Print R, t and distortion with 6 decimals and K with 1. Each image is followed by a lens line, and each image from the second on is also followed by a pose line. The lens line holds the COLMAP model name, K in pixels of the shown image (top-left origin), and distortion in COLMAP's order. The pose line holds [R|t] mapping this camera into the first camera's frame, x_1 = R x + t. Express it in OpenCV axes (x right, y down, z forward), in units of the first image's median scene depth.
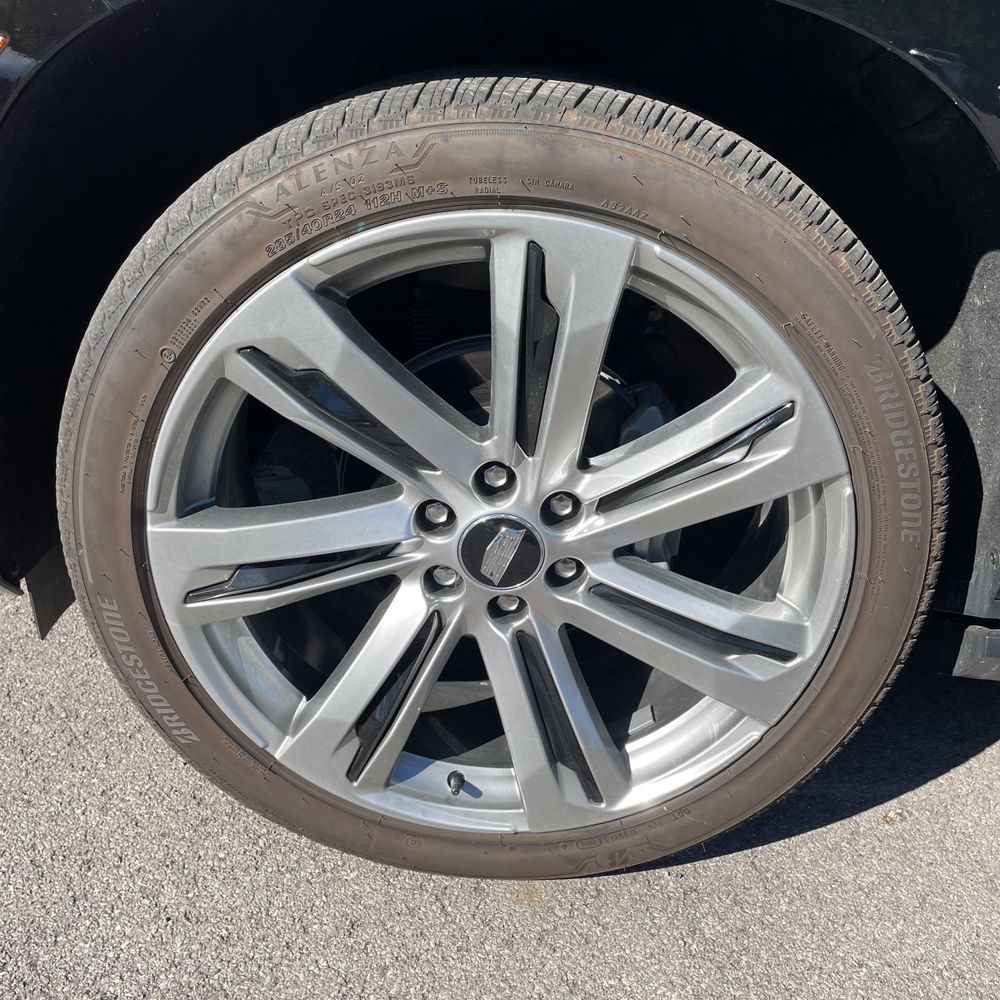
lens RADIAL K [[1013.8, 0, 503.3], [0, 1013.8, 504.3], [0, 0, 1]] dist [0.089642, -0.118909]
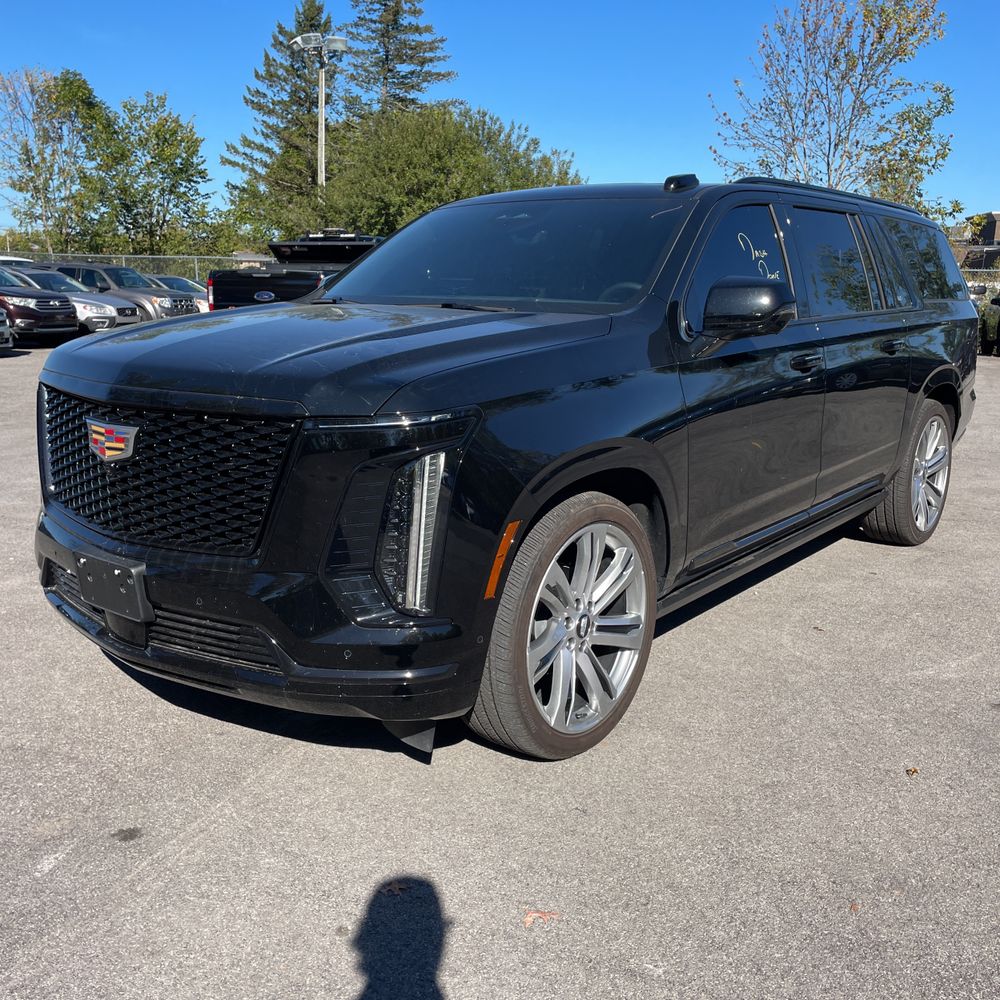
lens RADIAL K [[1014.5, 0, 513.4], [0, 1014.5, 485.5], [0, 0, 1]] dist [0.055458, -0.030141]
pose [[0.602404, -0.237781, 0.761951, -2.461090], [0.407270, 0.912549, -0.037213, -0.325704], [-0.686469, 0.332737, 0.646565, -1.070406]]
